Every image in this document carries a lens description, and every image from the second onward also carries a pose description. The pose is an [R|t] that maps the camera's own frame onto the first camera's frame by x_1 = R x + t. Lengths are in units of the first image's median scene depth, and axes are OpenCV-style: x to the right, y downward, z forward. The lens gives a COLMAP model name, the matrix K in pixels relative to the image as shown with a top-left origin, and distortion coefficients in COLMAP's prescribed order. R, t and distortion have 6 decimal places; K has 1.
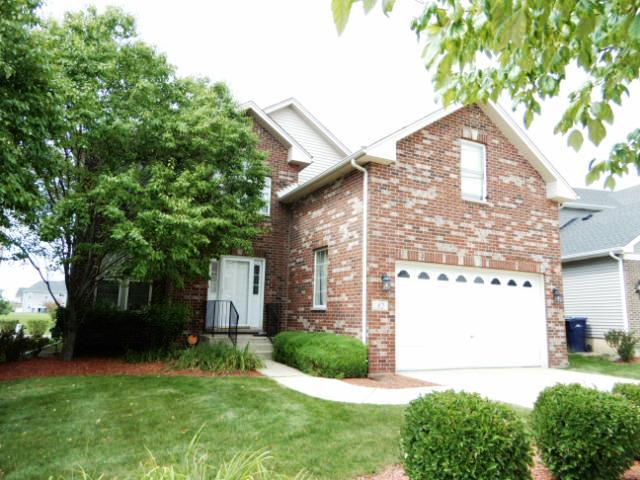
lens RADIAL K [[455.5, 0, 320.0], [0, 455.5, 240.0], [0, 0, 1]] dist [-0.000408, -0.000742]
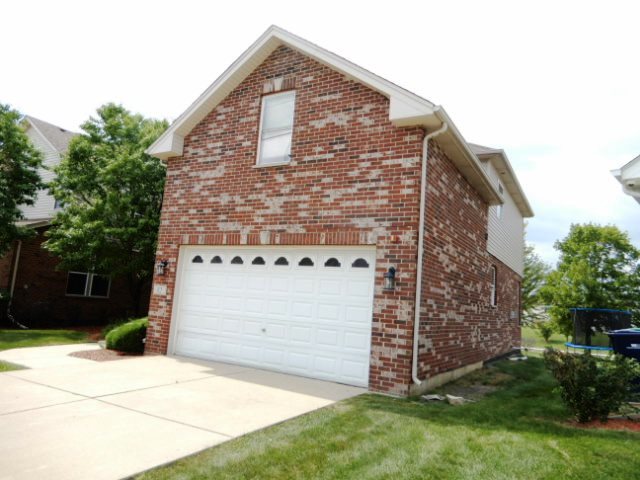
lens RADIAL K [[455.5, 0, 320.0], [0, 455.5, 240.0], [0, 0, 1]] dist [-0.000408, -0.000742]
pose [[0.553395, -0.104321, -0.826360, 1.067225], [0.076059, 0.994310, -0.074588, 0.118045], [0.829439, -0.021576, 0.558181, 0.623262]]
